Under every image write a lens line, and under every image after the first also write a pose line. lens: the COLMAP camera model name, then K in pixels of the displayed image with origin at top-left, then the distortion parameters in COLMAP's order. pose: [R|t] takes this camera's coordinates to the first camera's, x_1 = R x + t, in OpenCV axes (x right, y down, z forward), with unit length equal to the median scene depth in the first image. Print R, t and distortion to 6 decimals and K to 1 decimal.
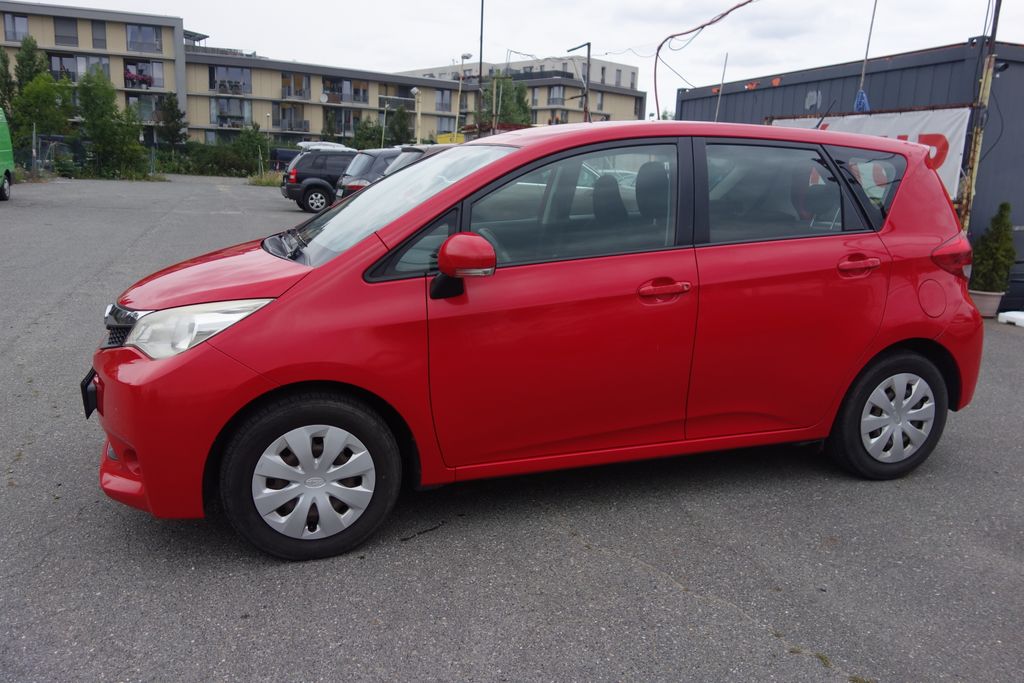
lens RADIAL K [[801.7, 0, 510.4], [0, 801.7, 339.1], [0, 0, 1]] dist [0.002865, 0.000150]
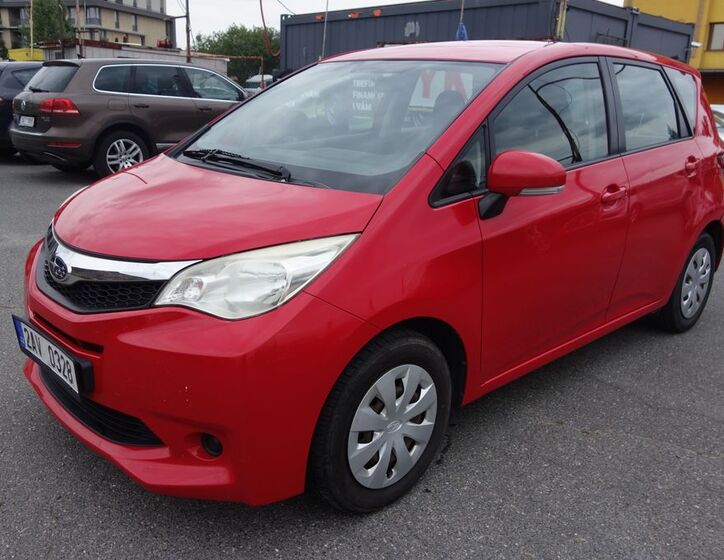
lens RADIAL K [[659.7, 0, 362.0], [0, 659.7, 278.3], [0, 0, 1]] dist [0.004884, 0.000000]
pose [[0.909356, -0.110709, 0.401019, -0.164458], [0.079997, 0.992485, 0.092592, -0.019207], [-0.408256, -0.052119, 0.911379, 0.094313]]
